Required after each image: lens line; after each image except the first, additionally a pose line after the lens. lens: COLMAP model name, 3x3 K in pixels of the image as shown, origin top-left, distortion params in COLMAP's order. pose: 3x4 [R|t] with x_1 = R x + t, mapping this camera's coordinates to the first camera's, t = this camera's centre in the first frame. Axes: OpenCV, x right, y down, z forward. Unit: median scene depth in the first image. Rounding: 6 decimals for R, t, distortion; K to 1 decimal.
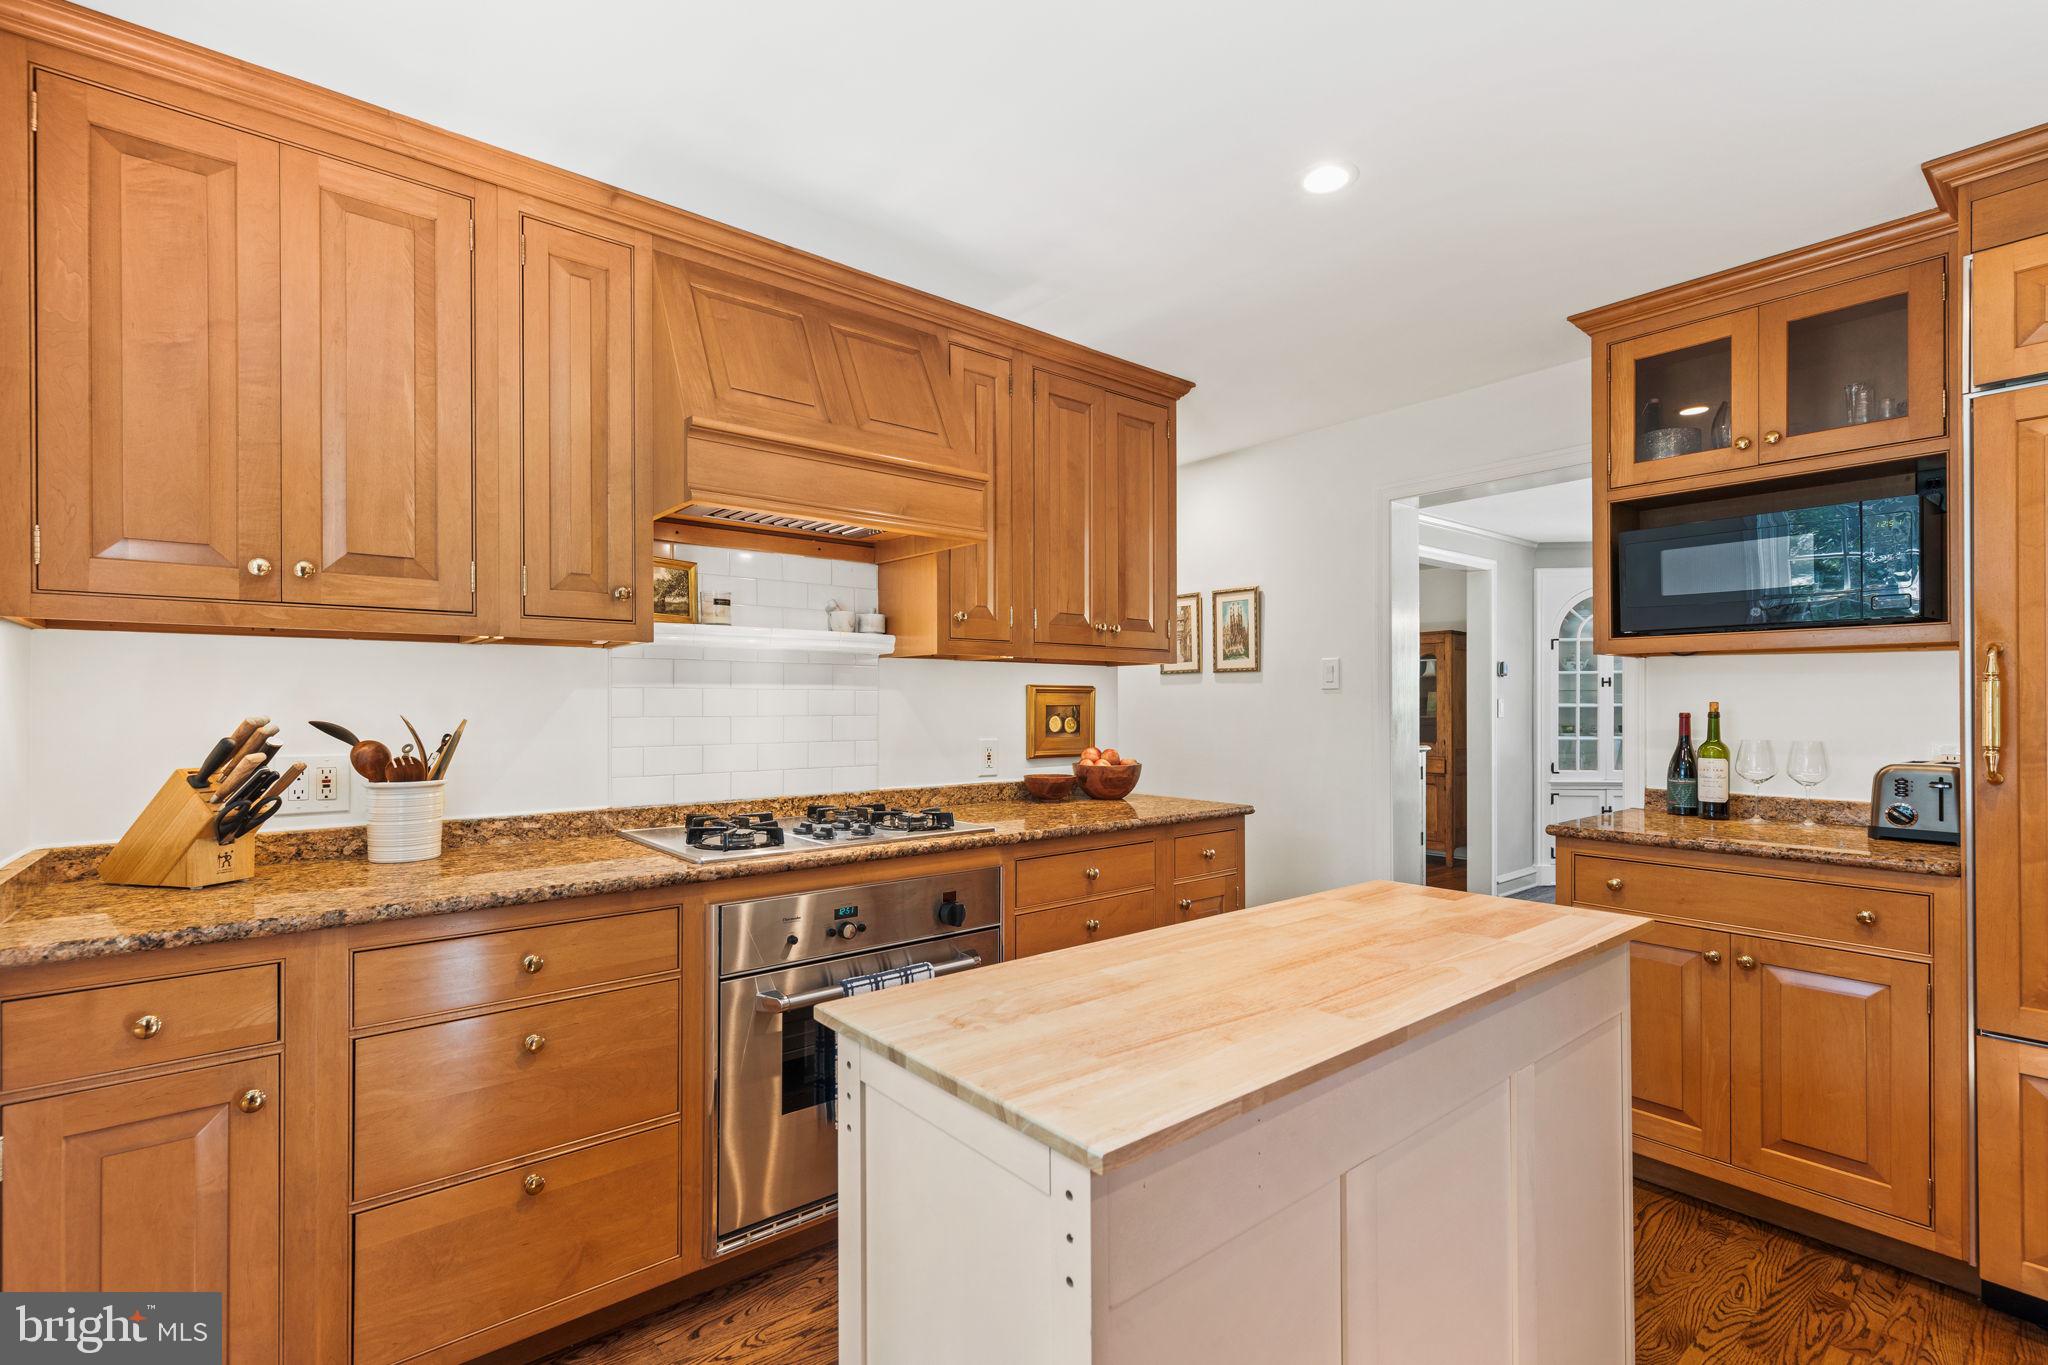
lens RADIAL K [[925.7, 0, 1019.5], [0, 925.7, 696.1], [0, 0, 1]] dist [0.004629, 0.000286]
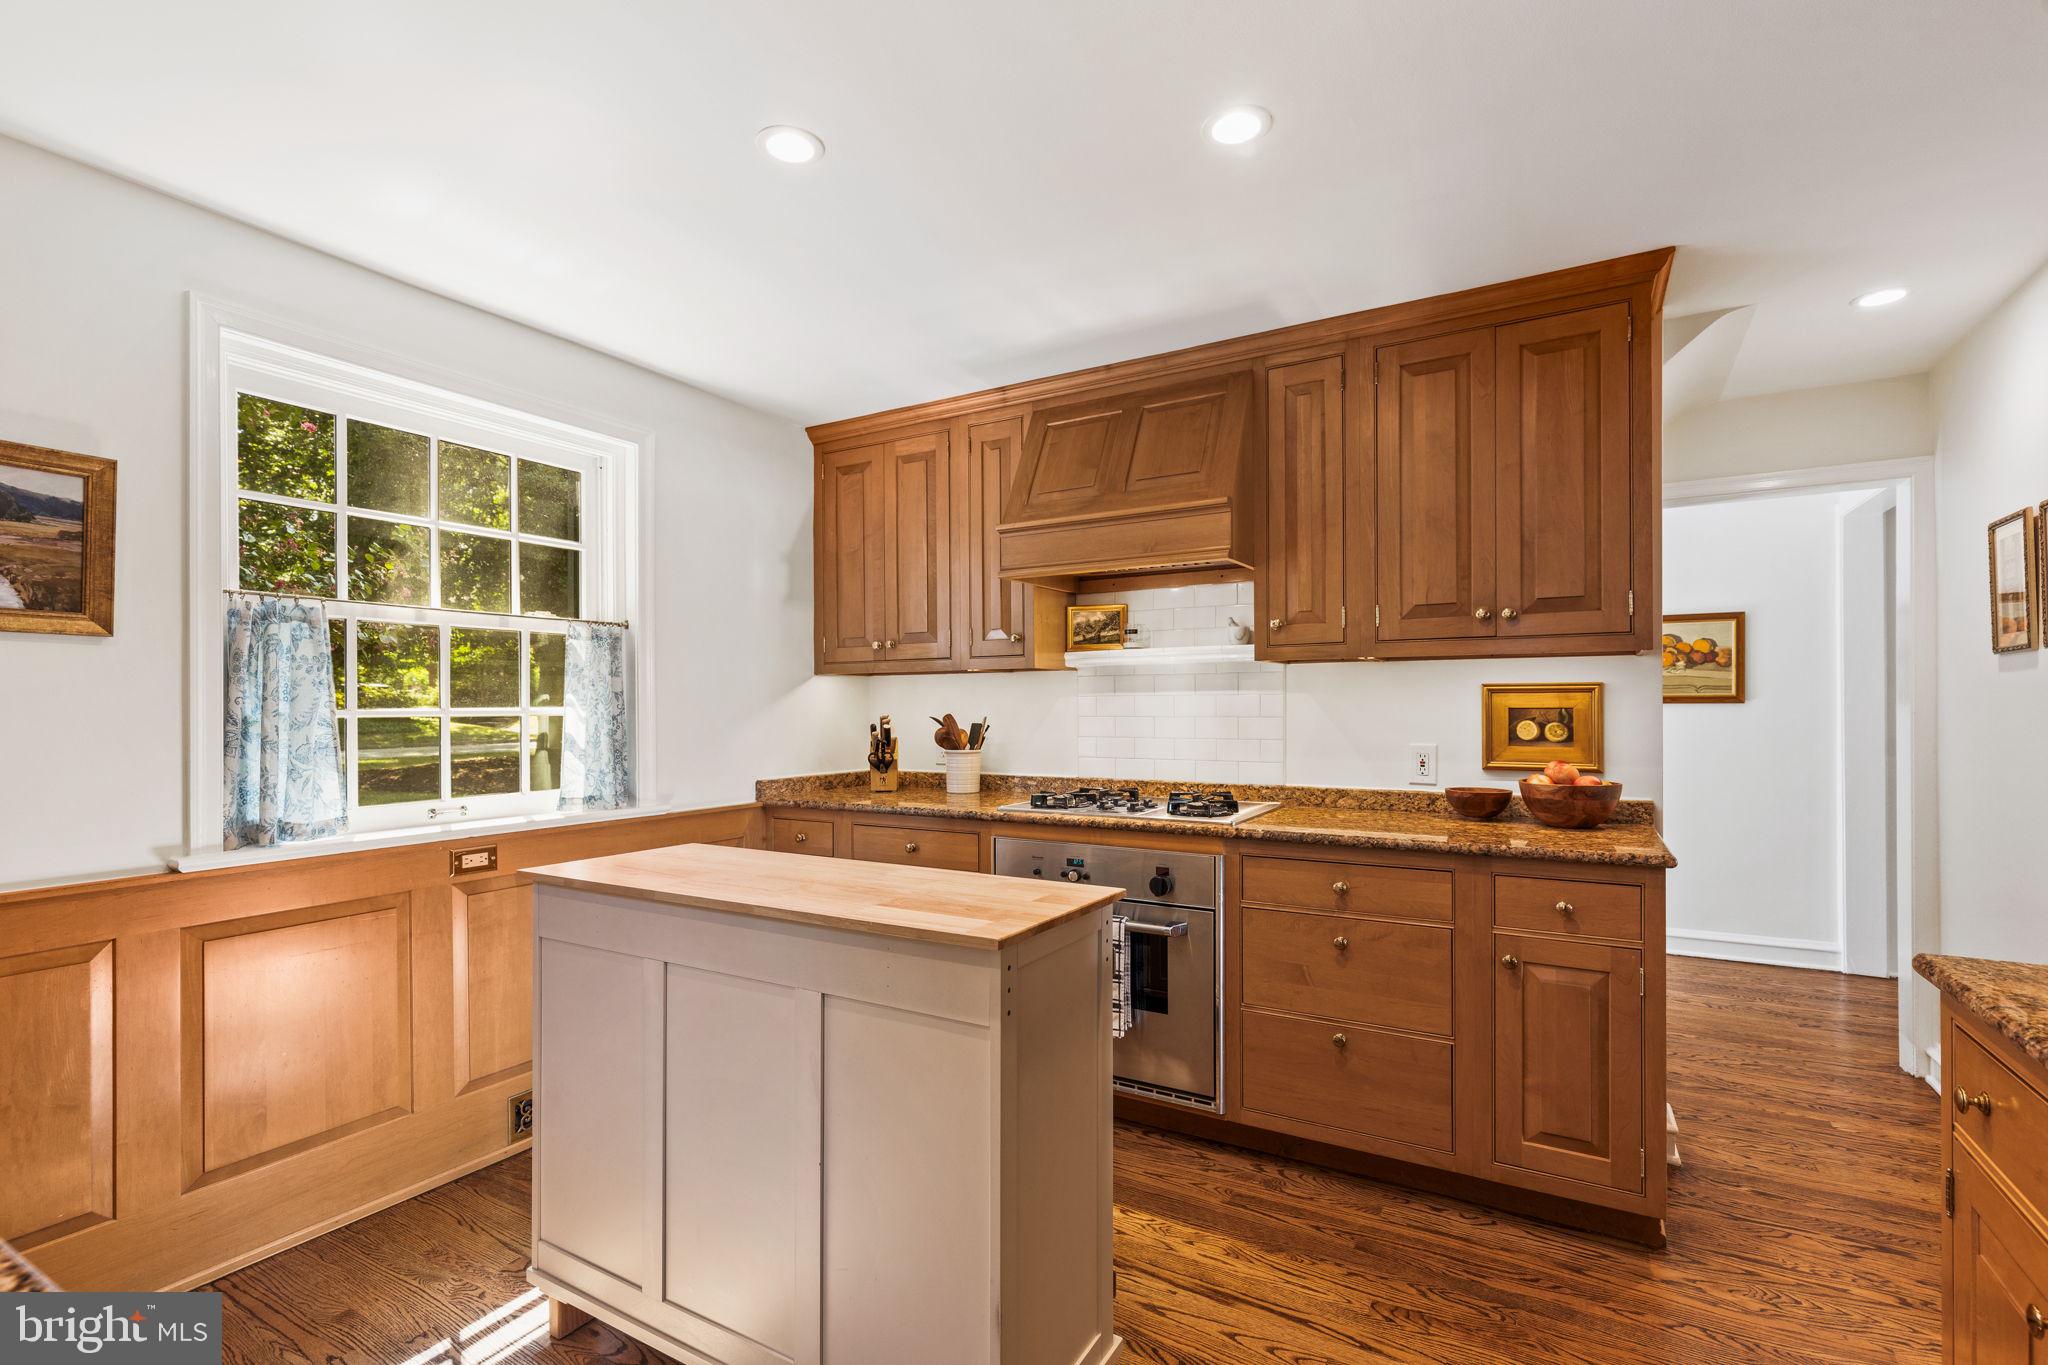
lens RADIAL K [[925.7, 0, 1019.5], [0, 925.7, 696.1], [0, 0, 1]] dist [0.004629, 0.000286]
pose [[0.341866, -0.010408, -0.939691, 0.910265], [0.012806, 0.999897, -0.006416, -0.001323], [0.939661, -0.009840, 0.341964, 0.398448]]
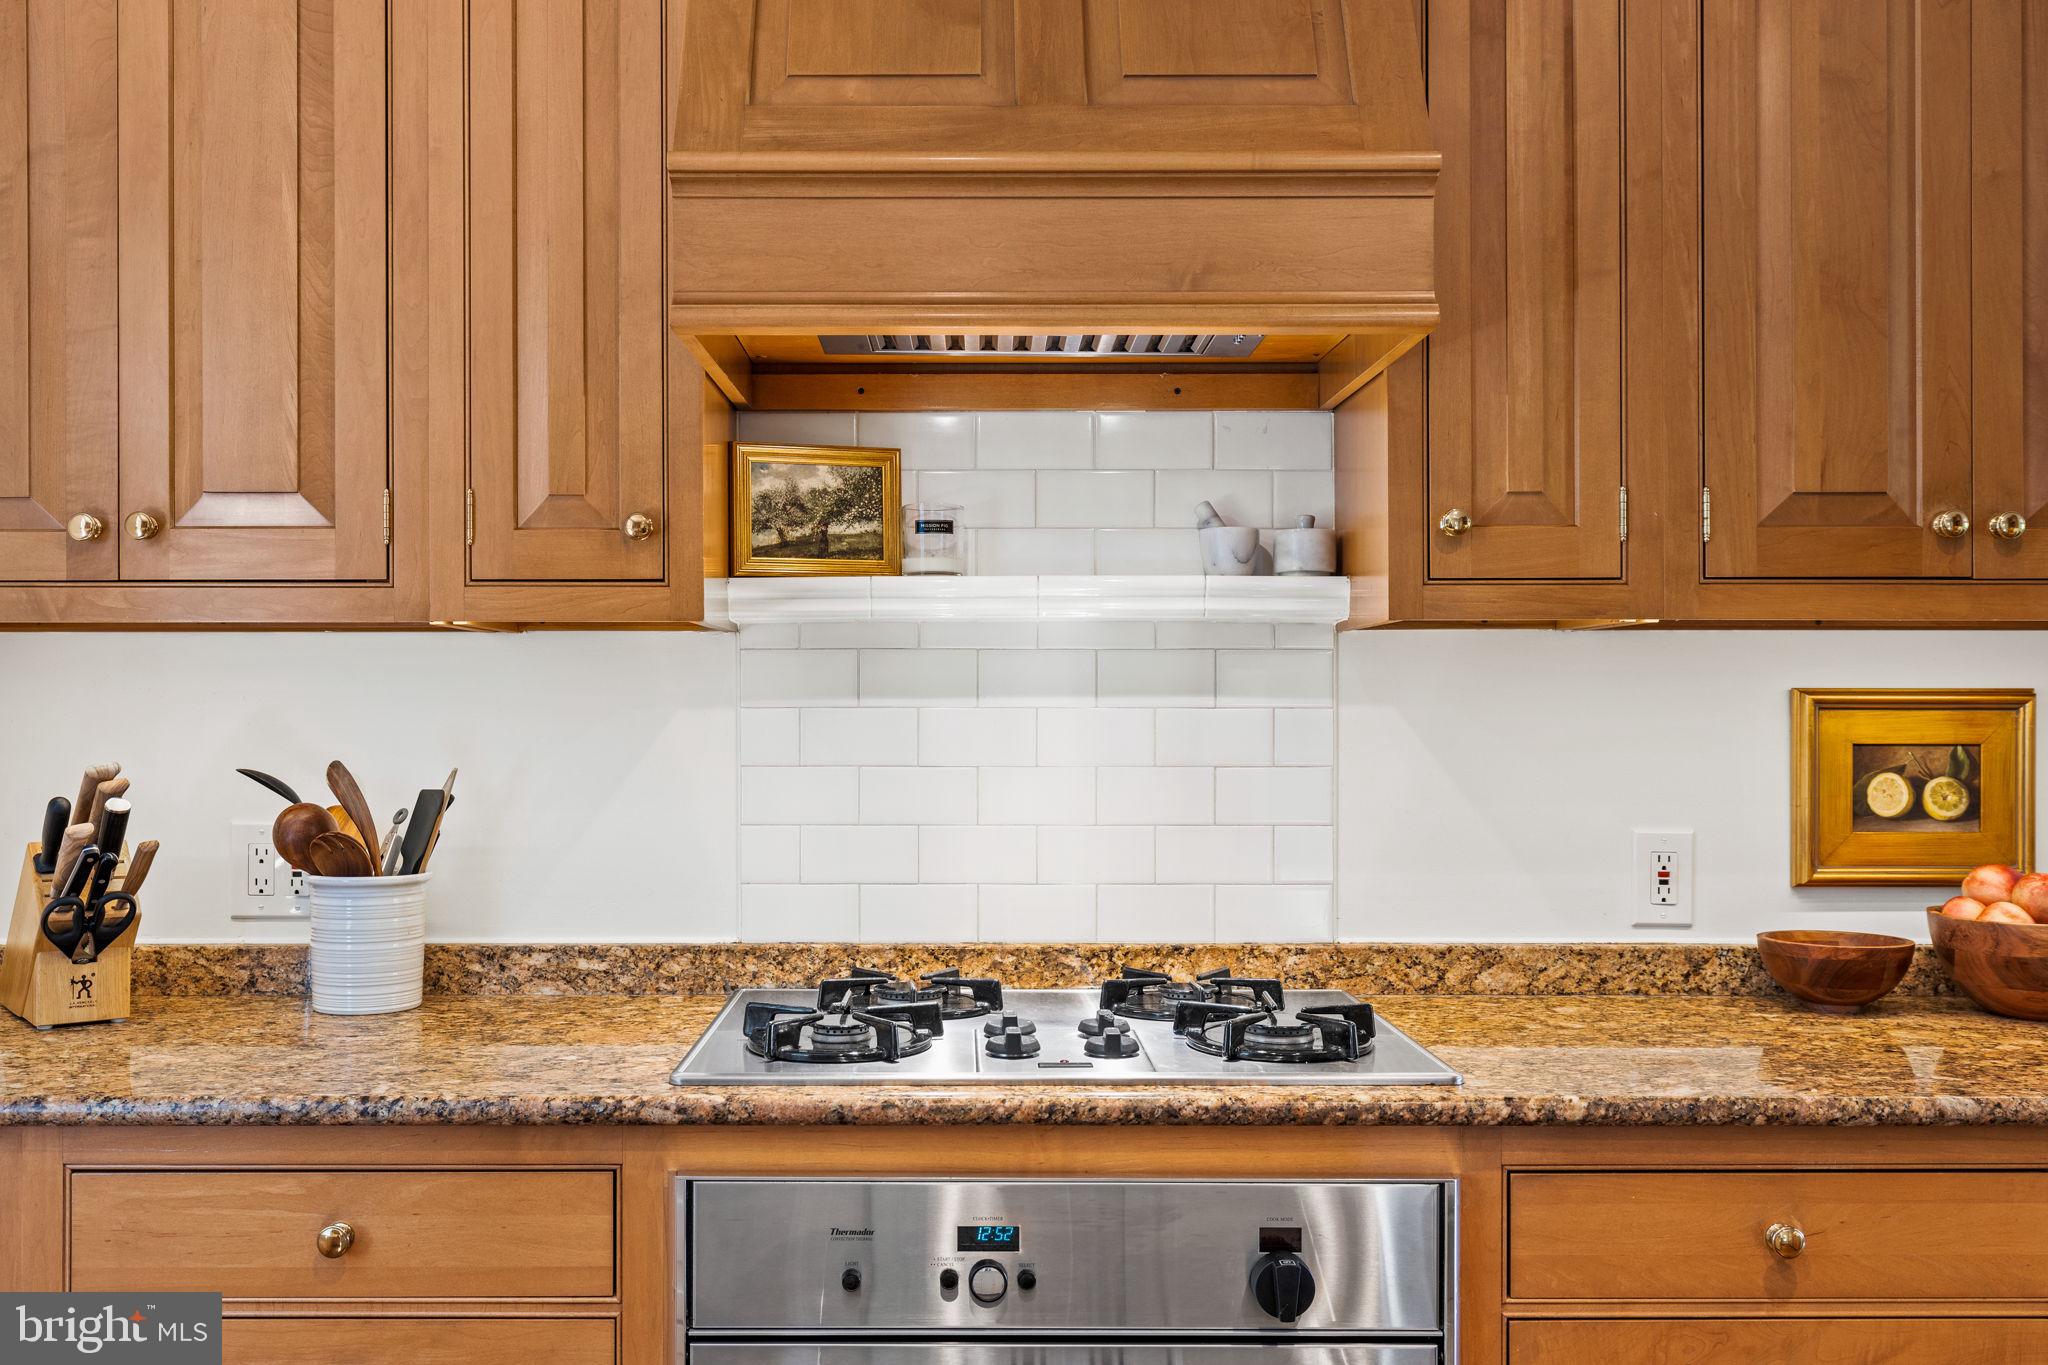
lens RADIAL K [[1845.7, 0, 970.4], [0, 1845.7, 690.0], [0, 0, 1]] dist [0.000847, 0.003488]
pose [[0.774403, -0.004746, -0.632675, 0.300831], [0.005009, 0.999987, -0.001370, -0.016541], [0.632673, -0.002108, 0.774417, 0.285212]]
